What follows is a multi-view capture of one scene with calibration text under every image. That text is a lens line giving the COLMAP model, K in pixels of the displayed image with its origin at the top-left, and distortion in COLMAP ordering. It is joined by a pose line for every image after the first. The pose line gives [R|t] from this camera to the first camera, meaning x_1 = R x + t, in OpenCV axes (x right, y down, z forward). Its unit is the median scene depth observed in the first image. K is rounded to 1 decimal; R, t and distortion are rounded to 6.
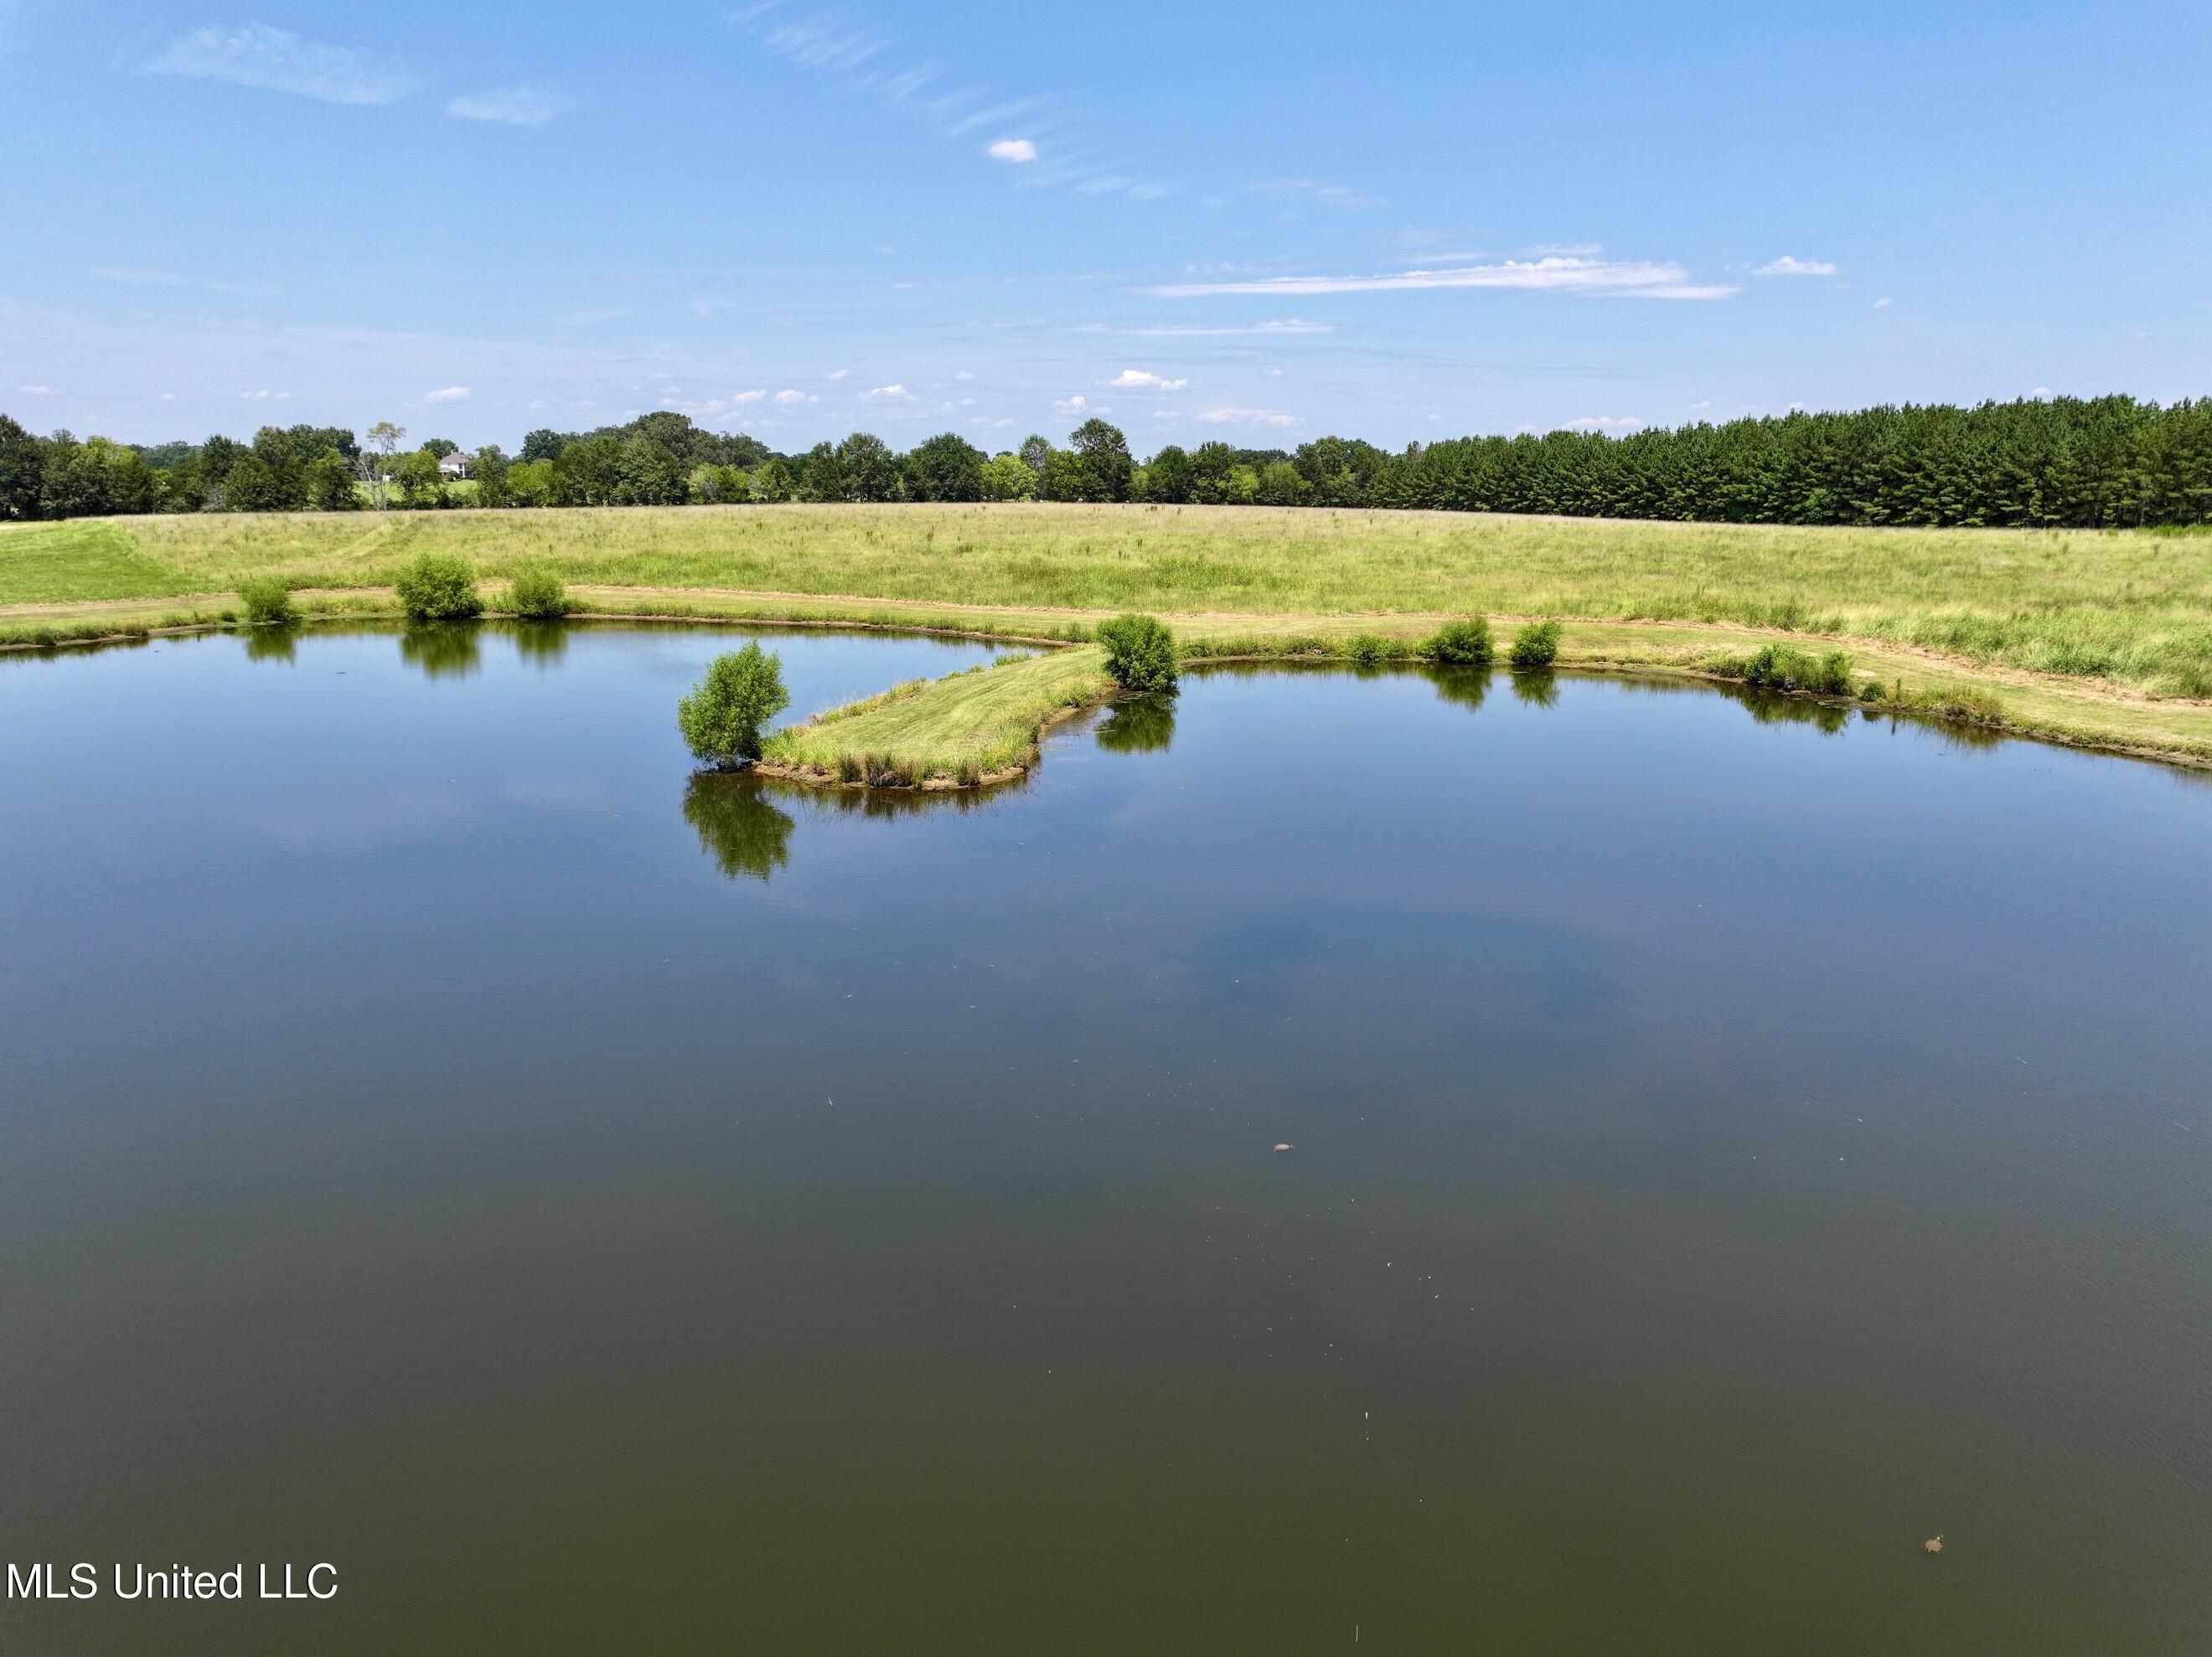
lens RADIAL K [[1547.7, 0, 1115.2], [0, 1547.7, 829.2], [0, 0, 1]] dist [-0.000092, 0.012704]
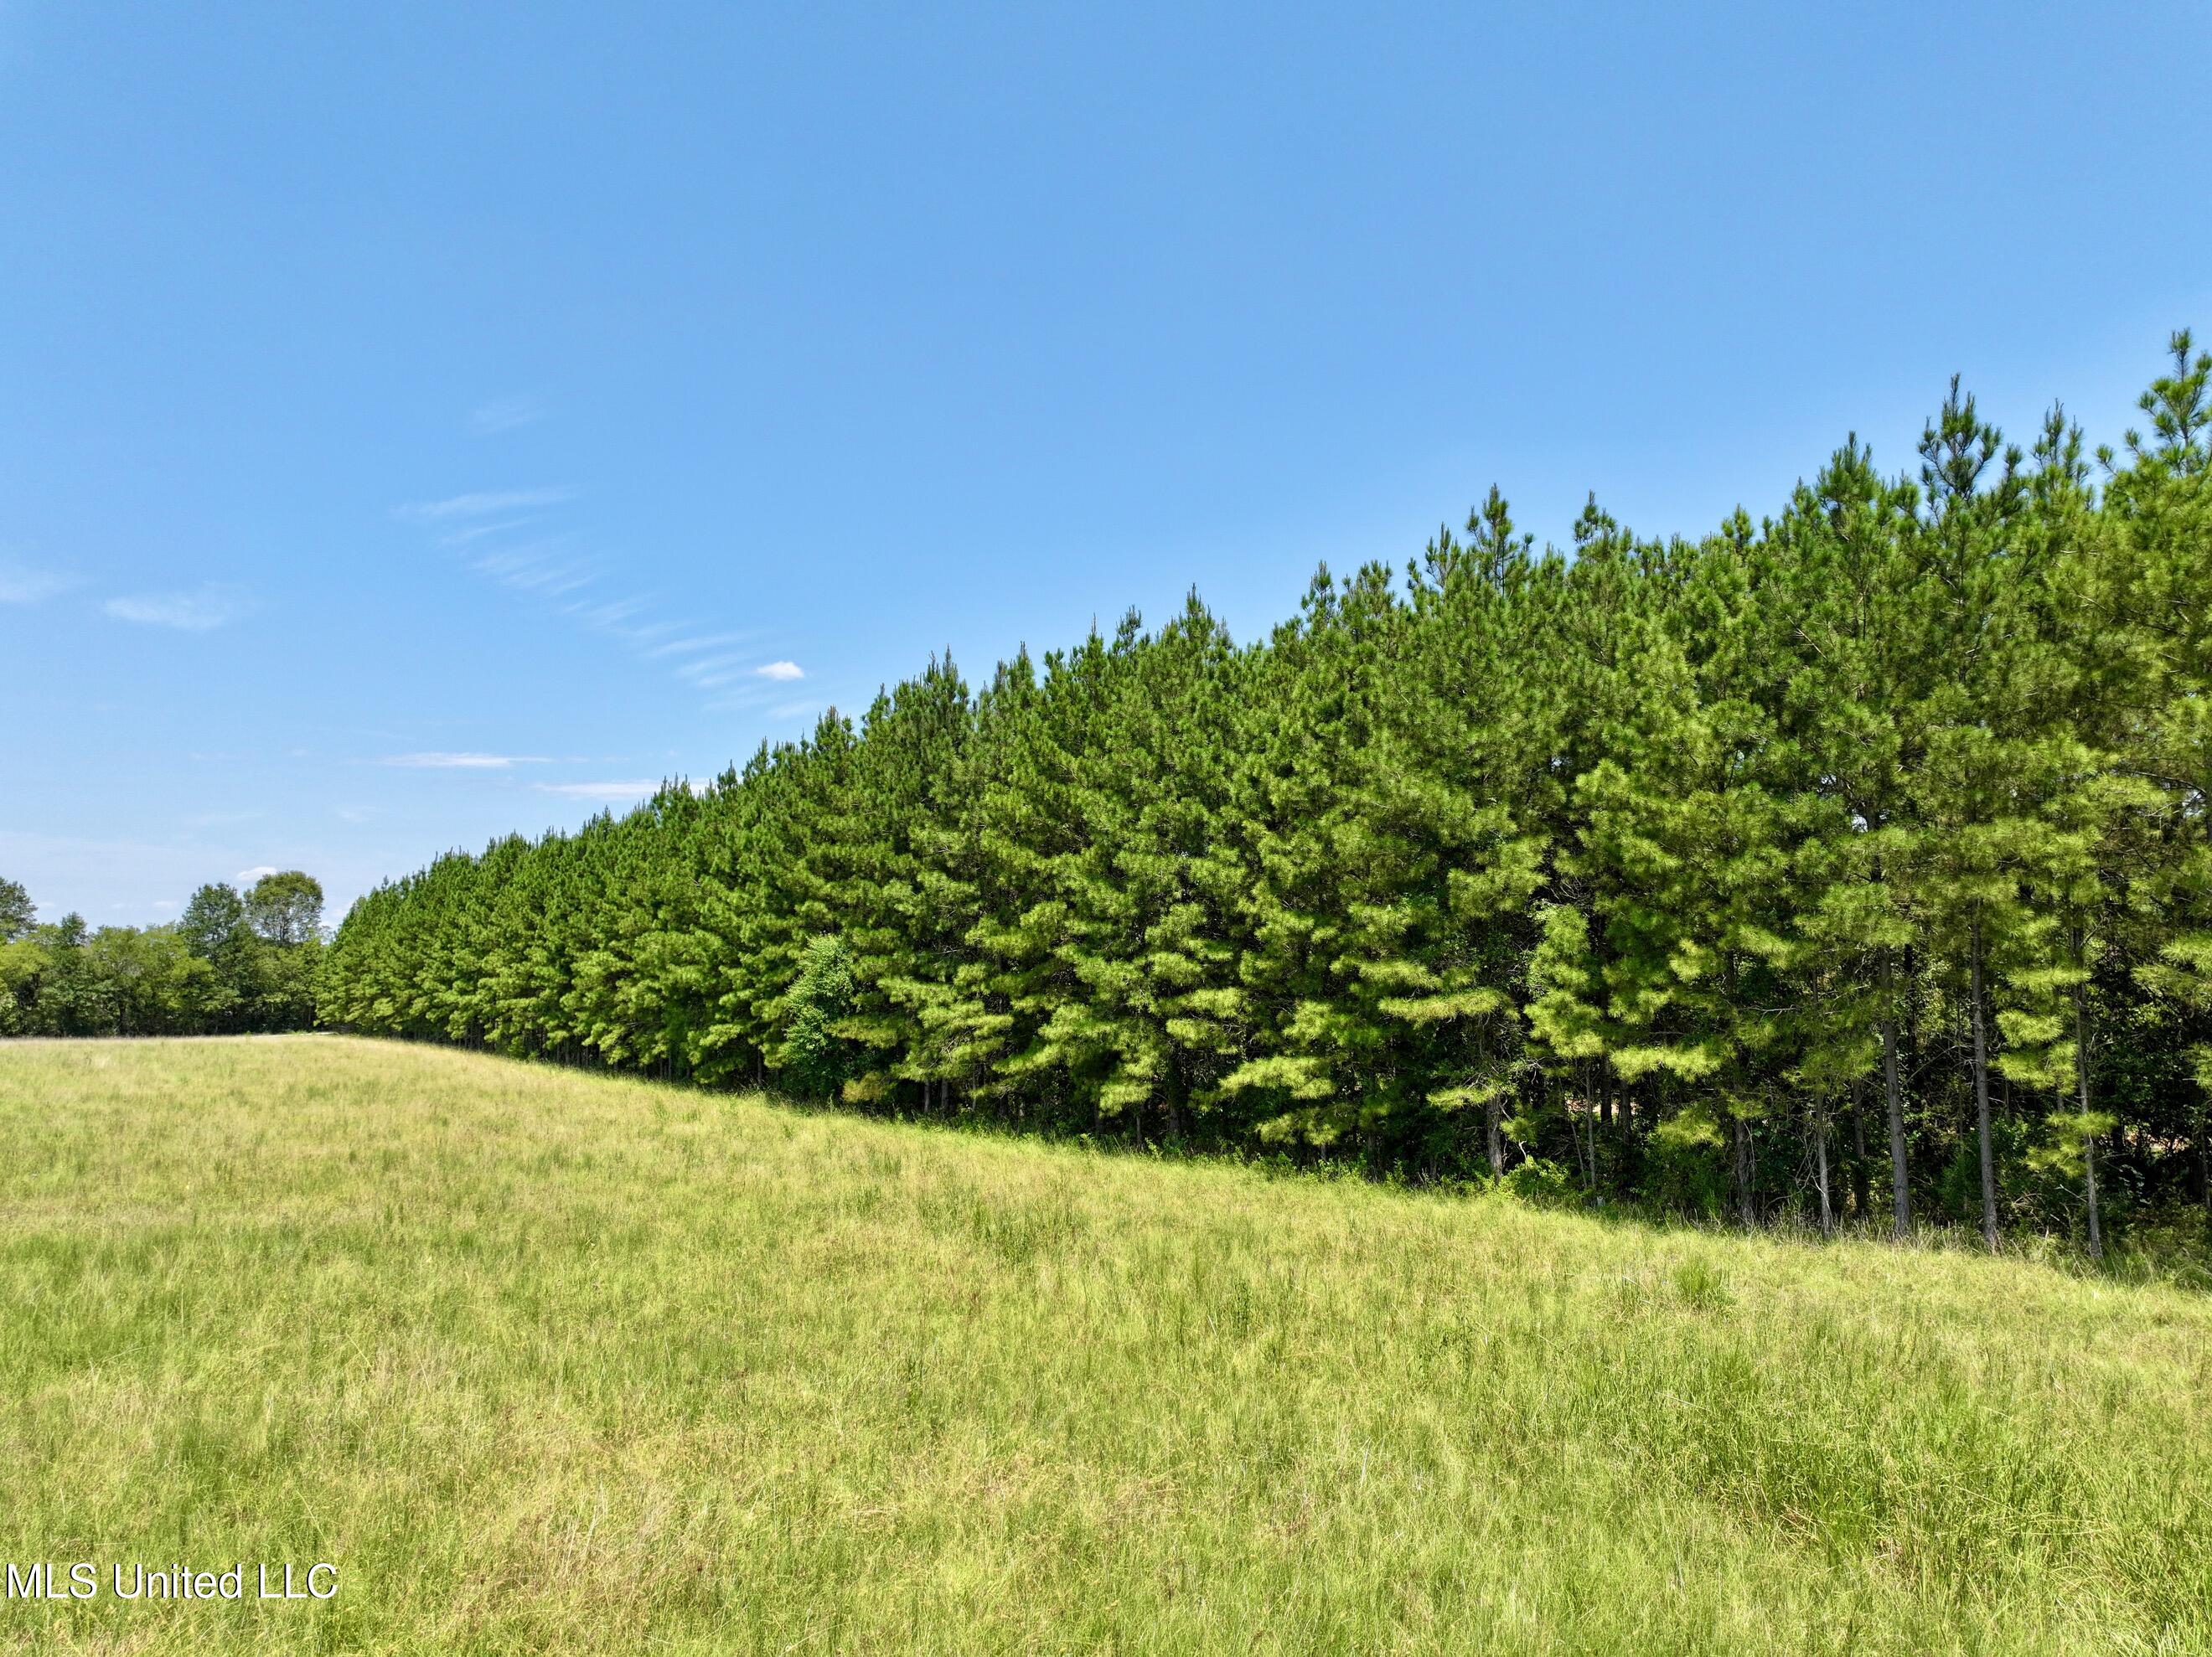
lens RADIAL K [[1547.7, 0, 1115.2], [0, 1547.7, 829.2], [0, 0, 1]] dist [-0.000092, 0.012704]
pose [[0.975473, 0.023514, 0.218861, 0.960733], [0.047659, 0.948132, -0.314285, -0.329643], [-0.214900, 0.317007, 0.923756, 1.602728]]
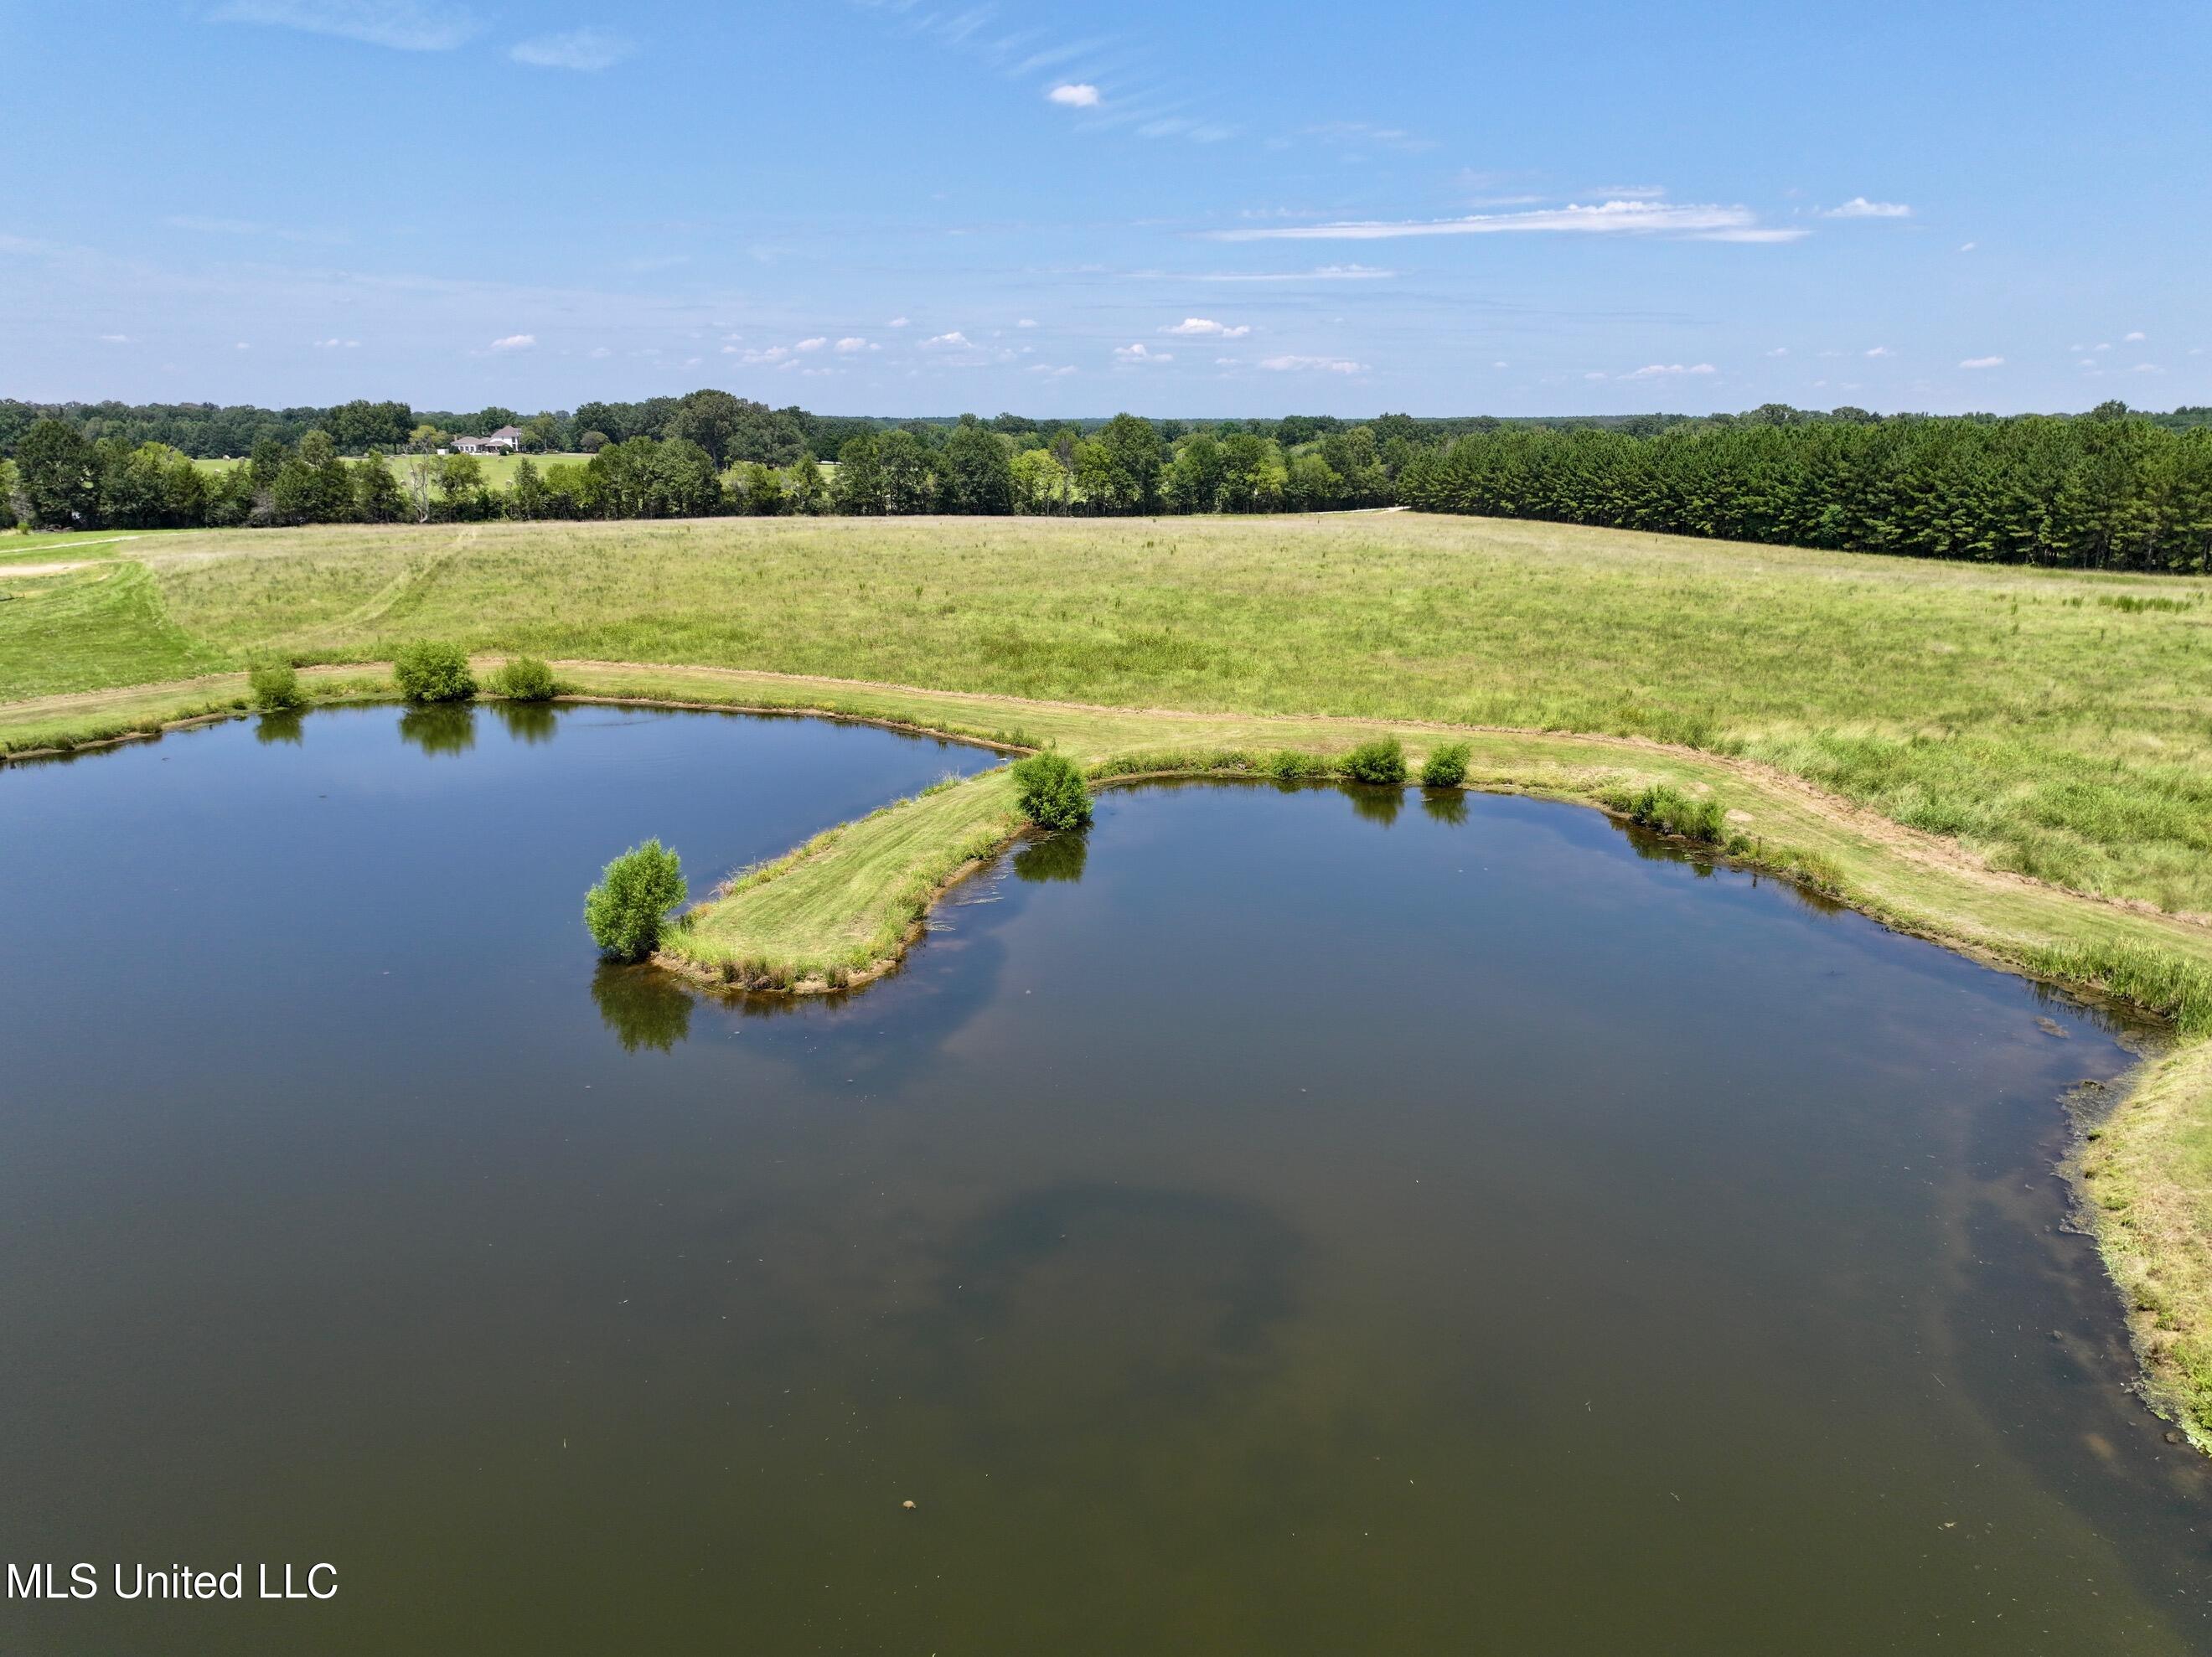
lens RADIAL K [[1547.7, 0, 1115.2], [0, 1547.7, 829.2], [0, 0, 1]] dist [-0.000092, 0.012704]
pose [[0.999251, 0.010159, -0.037339, 0.067674], [-0.008968, 0.999450, 0.031929, -0.083730], [0.037642, -0.031570, 0.998792, -0.044726]]
